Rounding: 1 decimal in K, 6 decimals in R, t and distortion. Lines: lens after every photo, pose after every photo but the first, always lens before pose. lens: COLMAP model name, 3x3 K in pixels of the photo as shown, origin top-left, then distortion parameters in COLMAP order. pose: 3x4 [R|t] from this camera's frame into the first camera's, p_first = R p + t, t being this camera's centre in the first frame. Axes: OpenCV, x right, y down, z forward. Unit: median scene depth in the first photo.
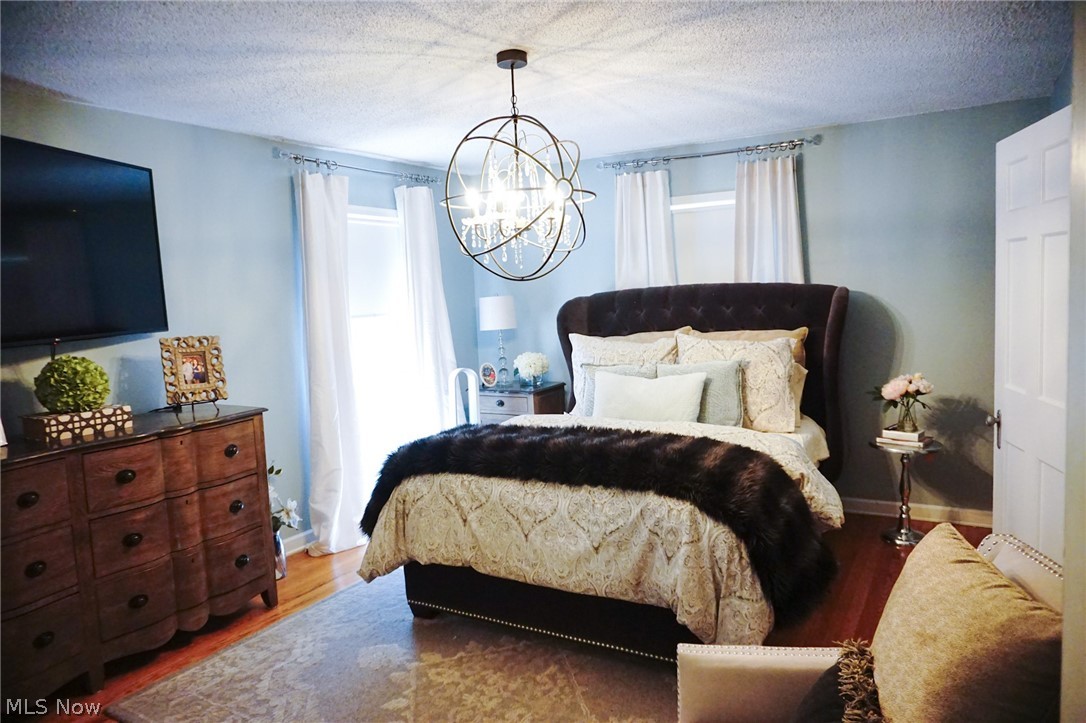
lens RADIAL K [[725.6, 0, 543.0], [0, 725.6, 361.5], [0, 0, 1]] dist [-0.049536, 0.069987]
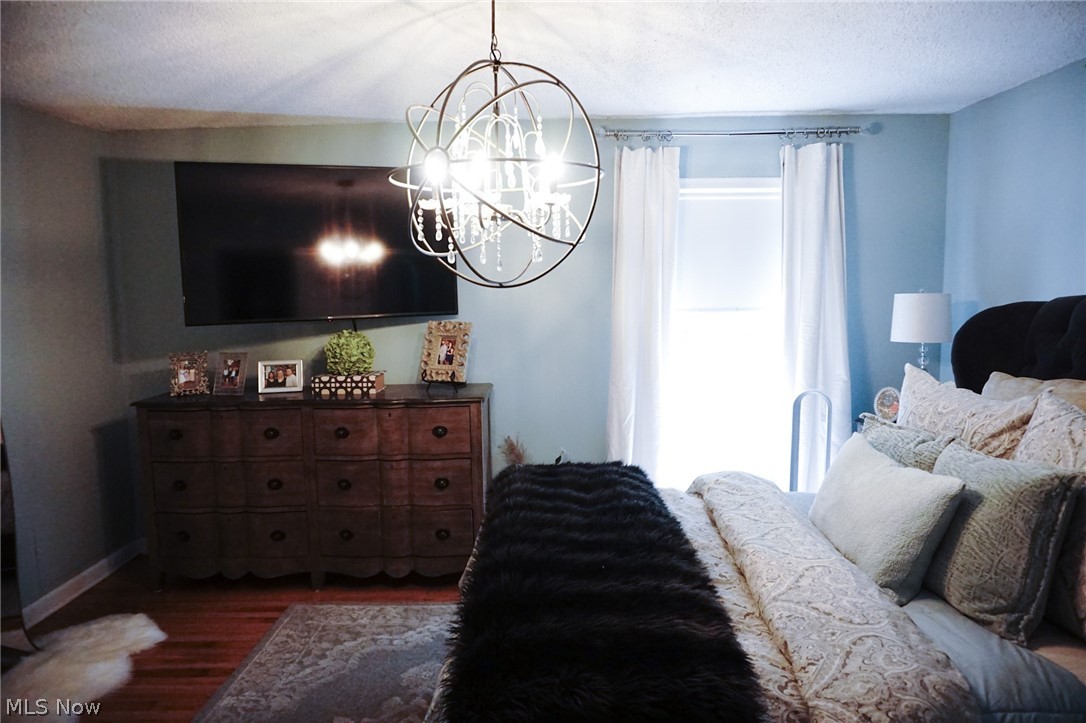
lens RADIAL K [[725.6, 0, 543.0], [0, 725.6, 361.5], [0, 0, 1]] dist [-0.049536, 0.069987]
pose [[0.505193, 0.130623, -0.853064, 0.596877], [-0.089449, 0.991080, 0.098784, -0.107638], [0.858358, 0.026401, 0.512371, 0.624706]]
